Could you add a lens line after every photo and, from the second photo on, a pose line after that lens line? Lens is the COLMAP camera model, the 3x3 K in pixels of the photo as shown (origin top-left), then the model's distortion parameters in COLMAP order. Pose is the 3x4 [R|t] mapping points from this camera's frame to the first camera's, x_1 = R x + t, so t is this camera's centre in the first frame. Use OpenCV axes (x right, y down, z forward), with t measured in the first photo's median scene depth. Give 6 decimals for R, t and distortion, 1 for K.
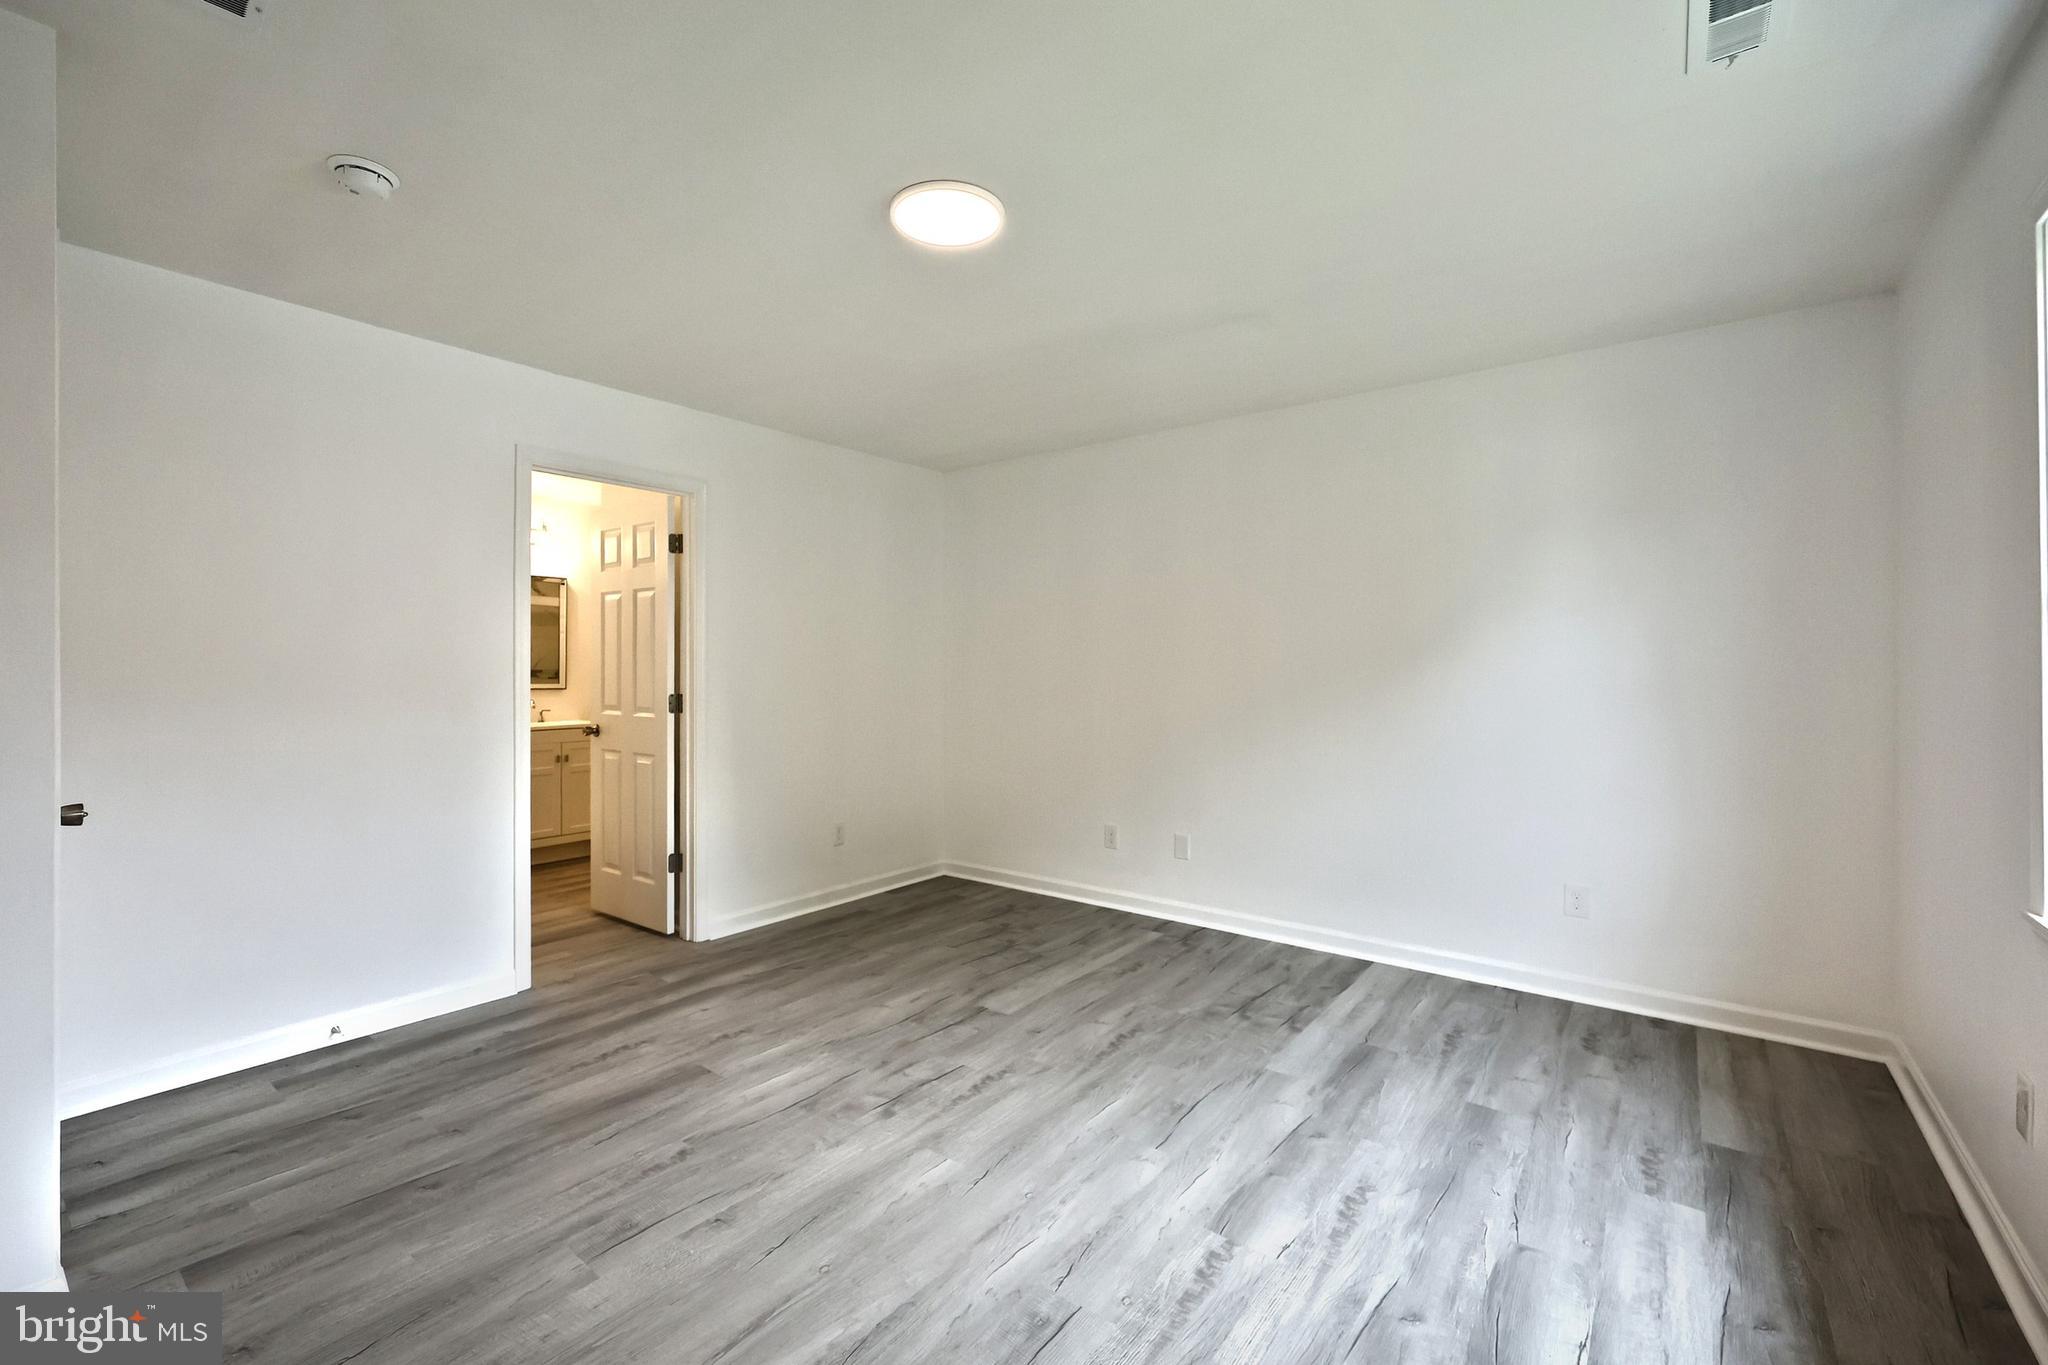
lens RADIAL K [[837.2, 0, 1018.8], [0, 837.2, 669.7], [0, 0, 1]] dist [0.000977, 0.000366]
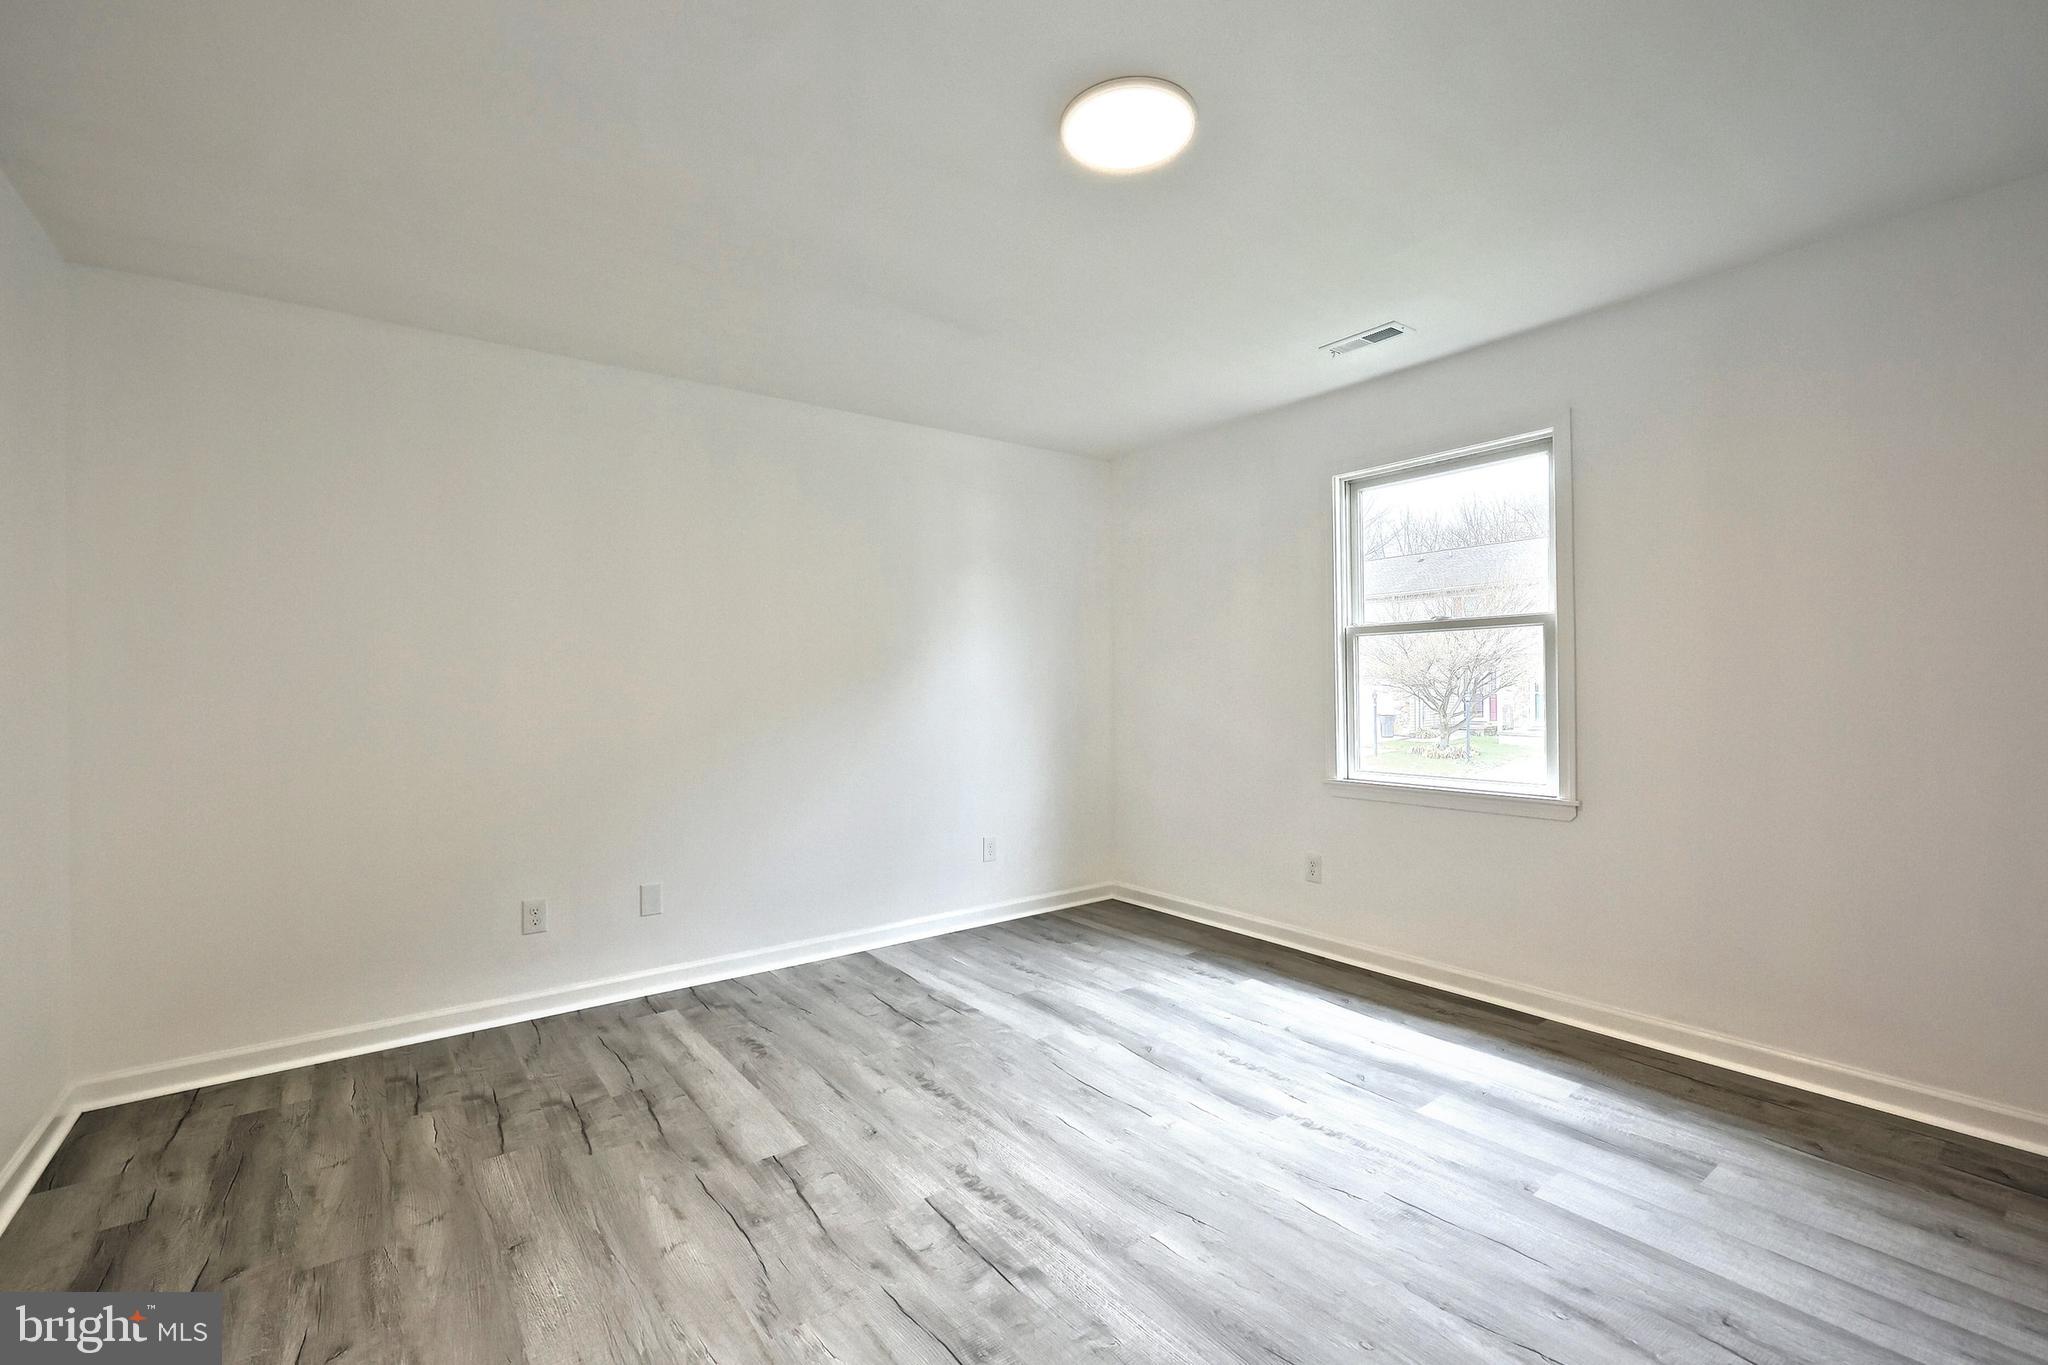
lens RADIAL K [[837.2, 0, 1019.5], [0, 837.2, 688.0], [0, 0, 1]] dist [0.000977, 0.000366]
pose [[0.305388, -0.011170, 0.952163, -0.637994], [0.010287, 0.999912, 0.008431, 0.008185], [-0.952173, 0.007220, 0.305475, 0.585490]]
